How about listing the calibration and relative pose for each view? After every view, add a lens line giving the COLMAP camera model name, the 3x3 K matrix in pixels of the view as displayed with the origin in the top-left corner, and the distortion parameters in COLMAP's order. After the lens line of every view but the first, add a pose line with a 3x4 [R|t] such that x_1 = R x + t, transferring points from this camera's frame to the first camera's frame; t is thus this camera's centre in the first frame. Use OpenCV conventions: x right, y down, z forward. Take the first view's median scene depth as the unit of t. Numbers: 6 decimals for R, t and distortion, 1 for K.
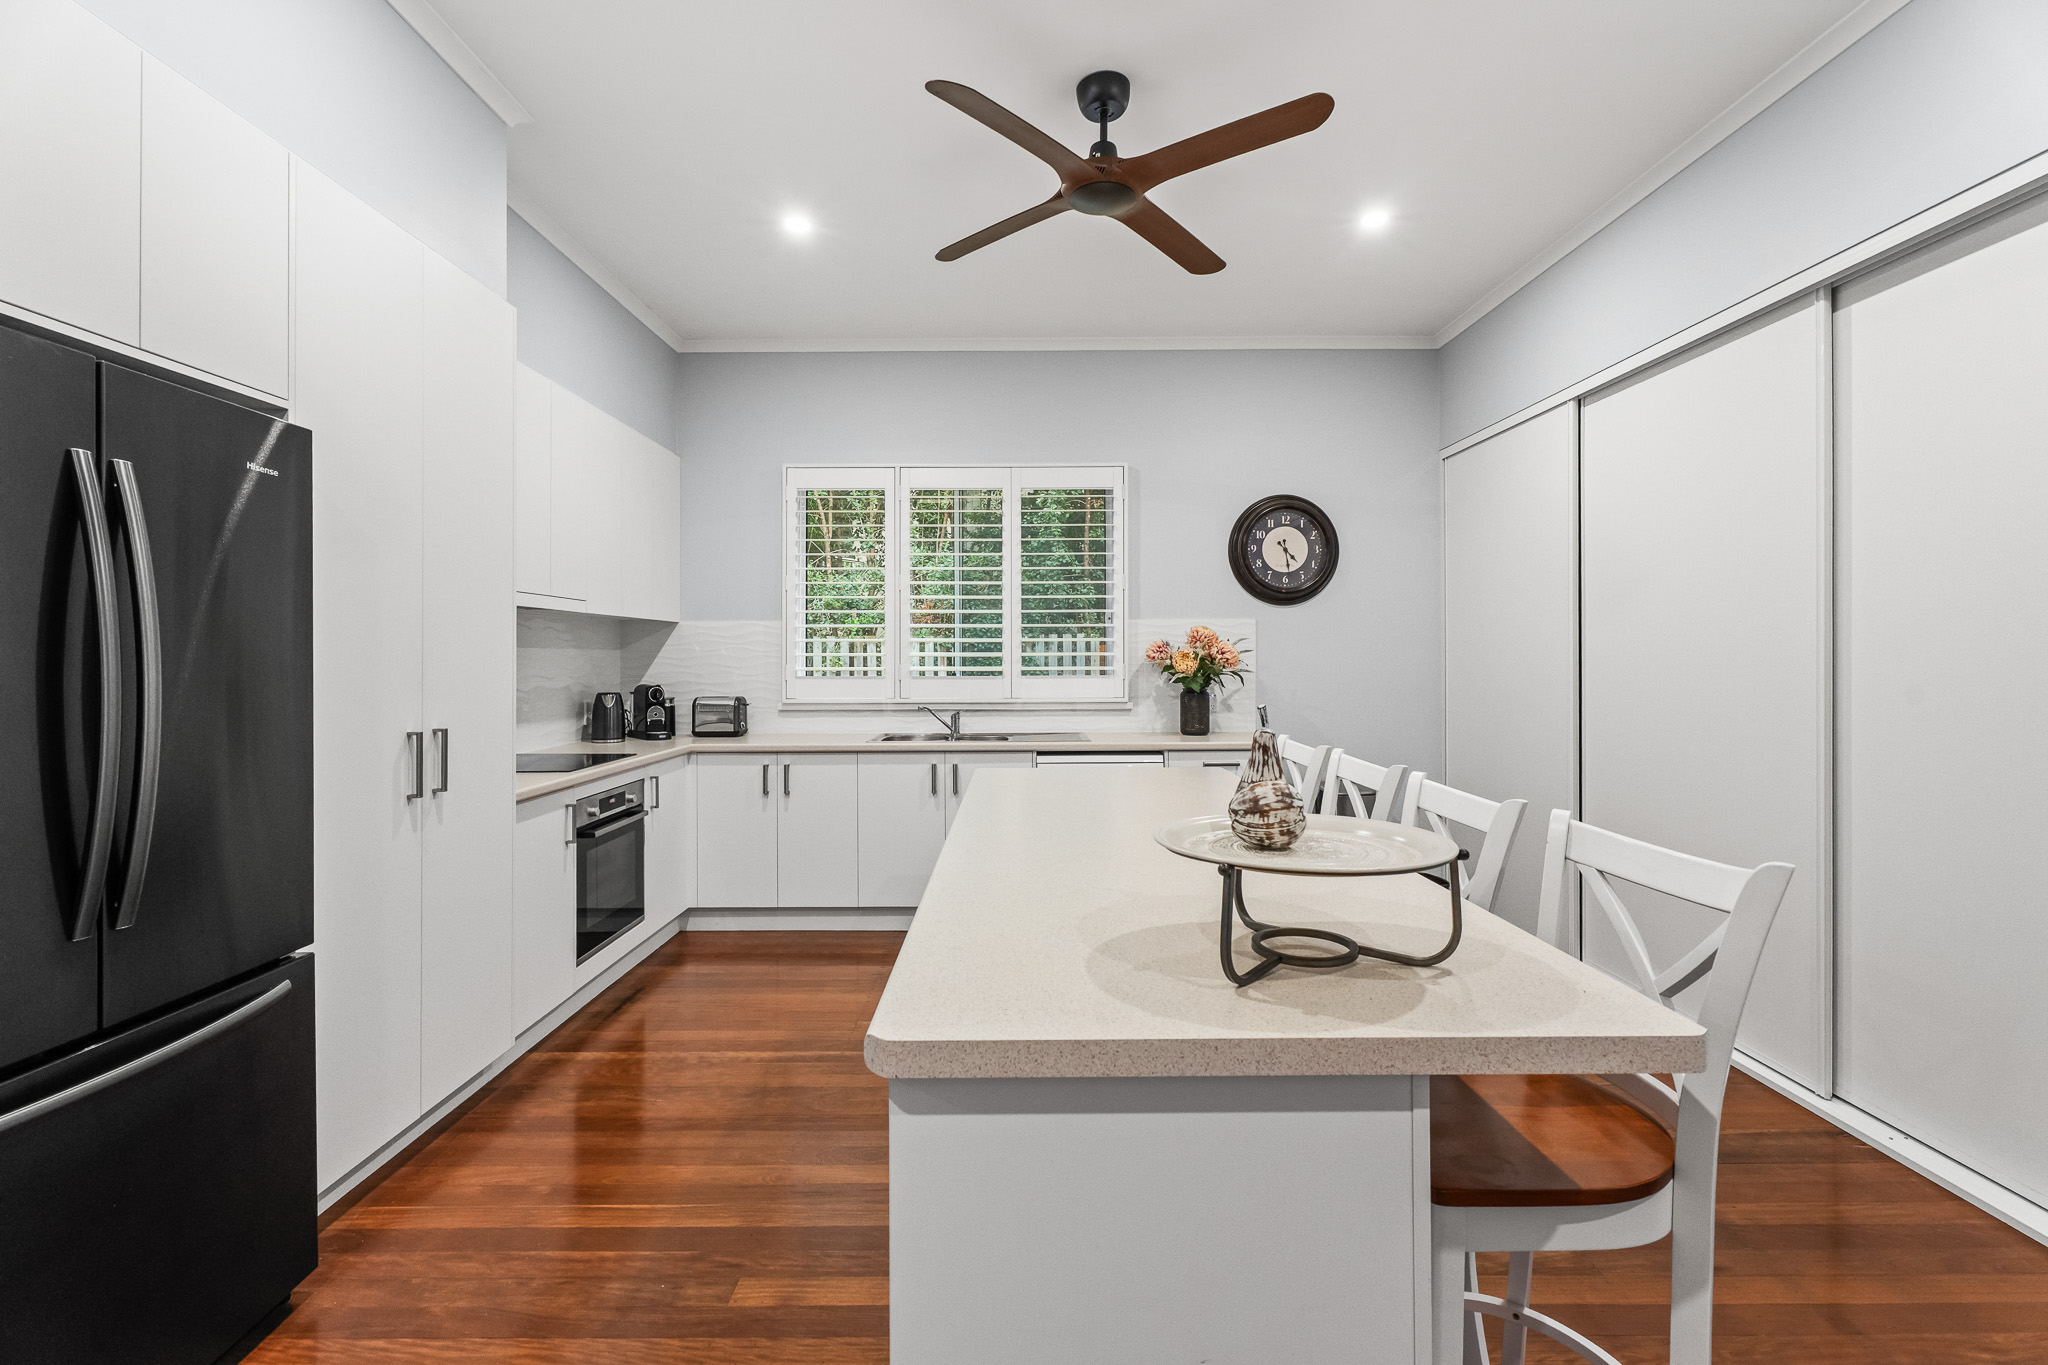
lens RADIAL K [[931.9, 0, 1022.3], [0, 931.9, 649.4], [0, 0, 1]] dist [-0.000659, -0.000221]
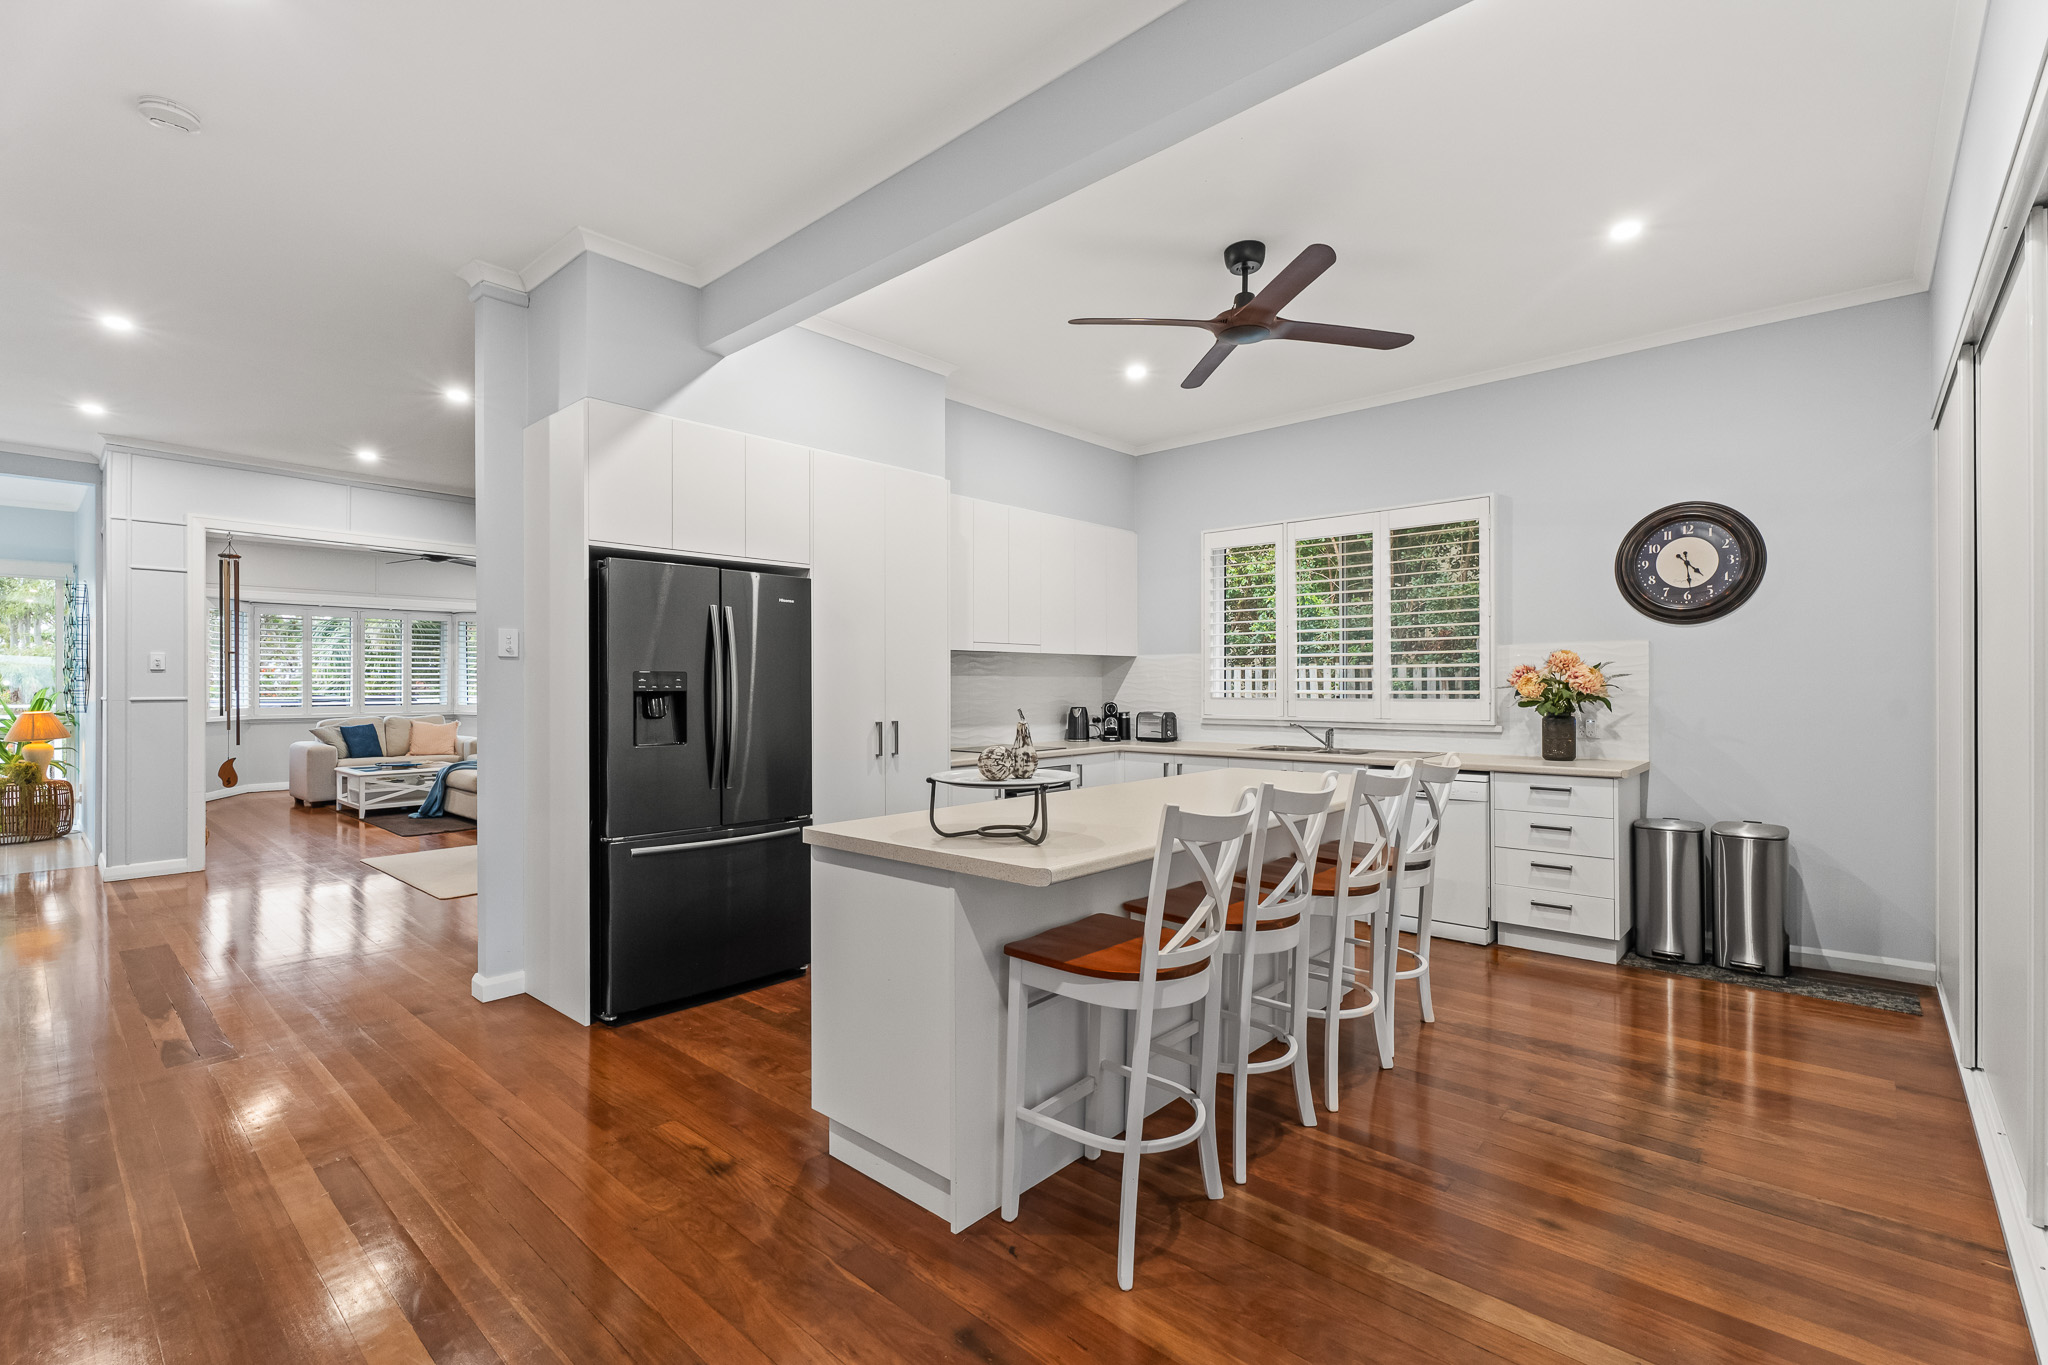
lens RADIAL K [[925.6, 0, 1020.4], [0, 925.6, 681.3], [0, 0, 1]] dist [0.008087, -0.000037]
pose [[0.739871, -0.002127, -0.672746, 0.413866], [0.007515, 0.999959, 0.005103, -0.001384], [0.672707, -0.008831, 0.739856, -0.107426]]
